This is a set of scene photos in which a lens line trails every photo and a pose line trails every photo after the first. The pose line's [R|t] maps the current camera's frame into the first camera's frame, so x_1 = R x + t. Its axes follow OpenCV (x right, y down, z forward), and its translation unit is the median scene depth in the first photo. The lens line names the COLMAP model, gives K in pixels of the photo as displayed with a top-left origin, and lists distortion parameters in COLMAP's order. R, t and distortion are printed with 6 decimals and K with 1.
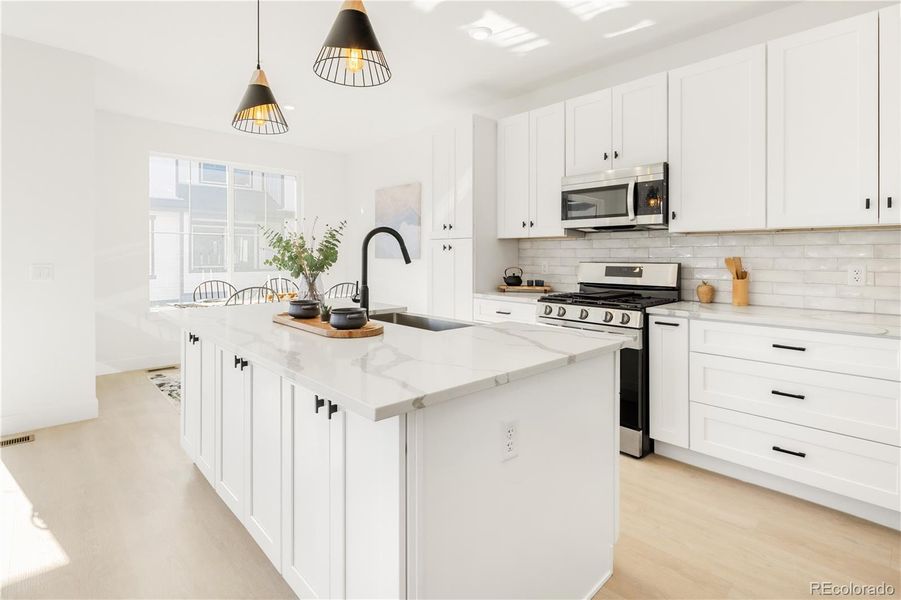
lens RADIAL K [[441.5, 0, 434.0], [0, 441.5, 269.7], [0, 0, 1]] dist [-0.004102, -0.000559]
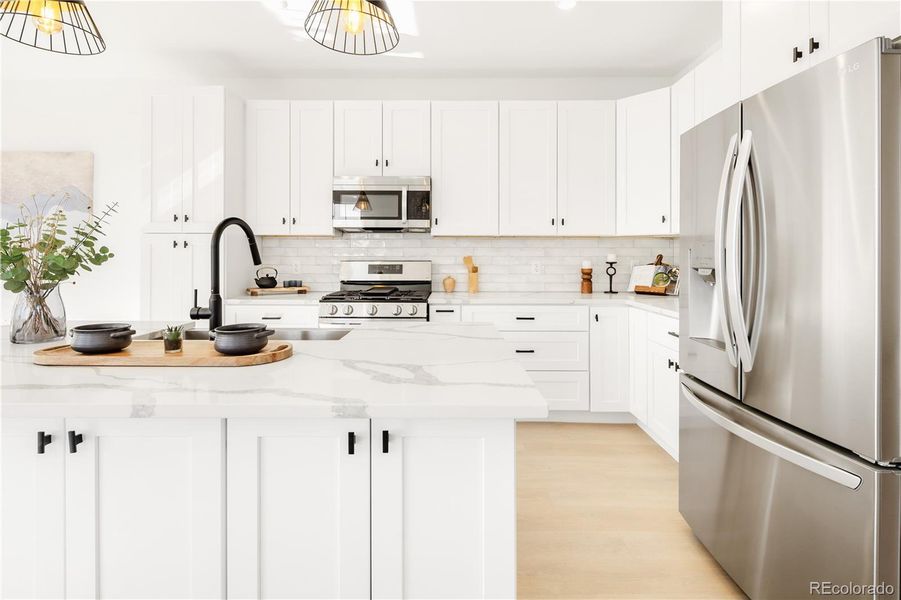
lens RADIAL K [[441.5, 0, 459.5], [0, 441.5, 267.3], [0, 0, 1]] dist [-0.004102, -0.000559]
pose [[0.672949, -0.020481, 0.739406, -0.293875], [0.022276, 0.999724, 0.007418, -0.004878], [-0.739354, 0.011479, 0.673219, 0.130983]]
